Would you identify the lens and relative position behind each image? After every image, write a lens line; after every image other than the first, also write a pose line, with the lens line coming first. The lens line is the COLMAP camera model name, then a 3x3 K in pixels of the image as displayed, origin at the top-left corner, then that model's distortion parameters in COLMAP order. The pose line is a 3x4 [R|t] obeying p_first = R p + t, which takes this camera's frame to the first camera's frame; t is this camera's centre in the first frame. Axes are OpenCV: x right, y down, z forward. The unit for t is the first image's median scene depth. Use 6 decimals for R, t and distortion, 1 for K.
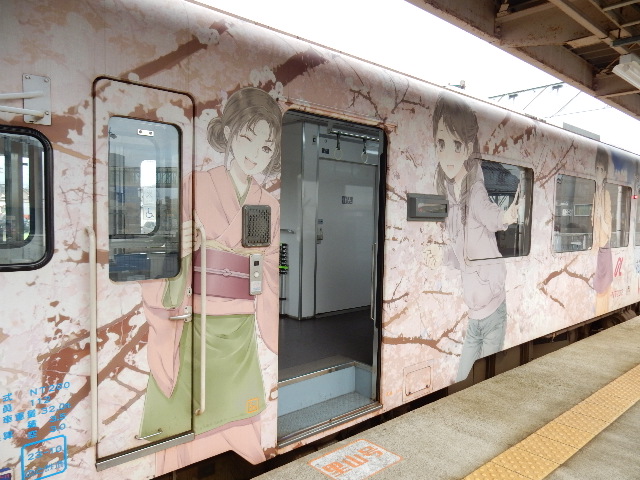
lens RADIAL K [[455.2, 0, 316.9], [0, 455.2, 238.3], [0, 0, 1]] dist [0.012539, 0.002516]
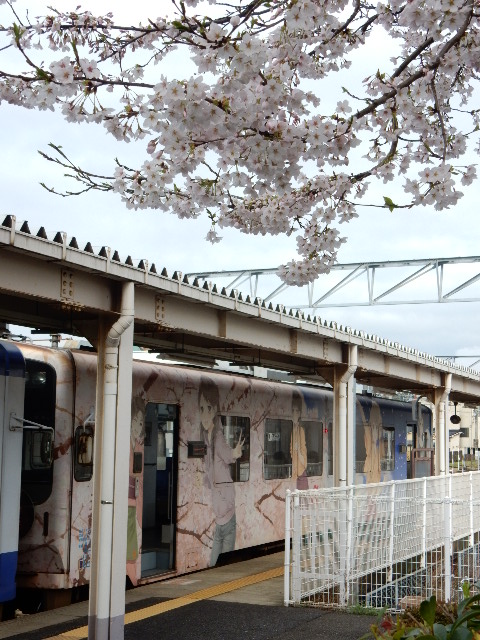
lens RADIAL K [[1112.8, 0, 240.3], [0, 1112.8, 319.5], [0, 0, 1]] dist [0.015316, 0.000000]
pose [[0.893356, 0.040359, 0.447534, -1.260957], [0.026836, 0.989389, -0.142793, 0.040379], [-0.448548, 0.139575, 0.882793, -2.356124]]
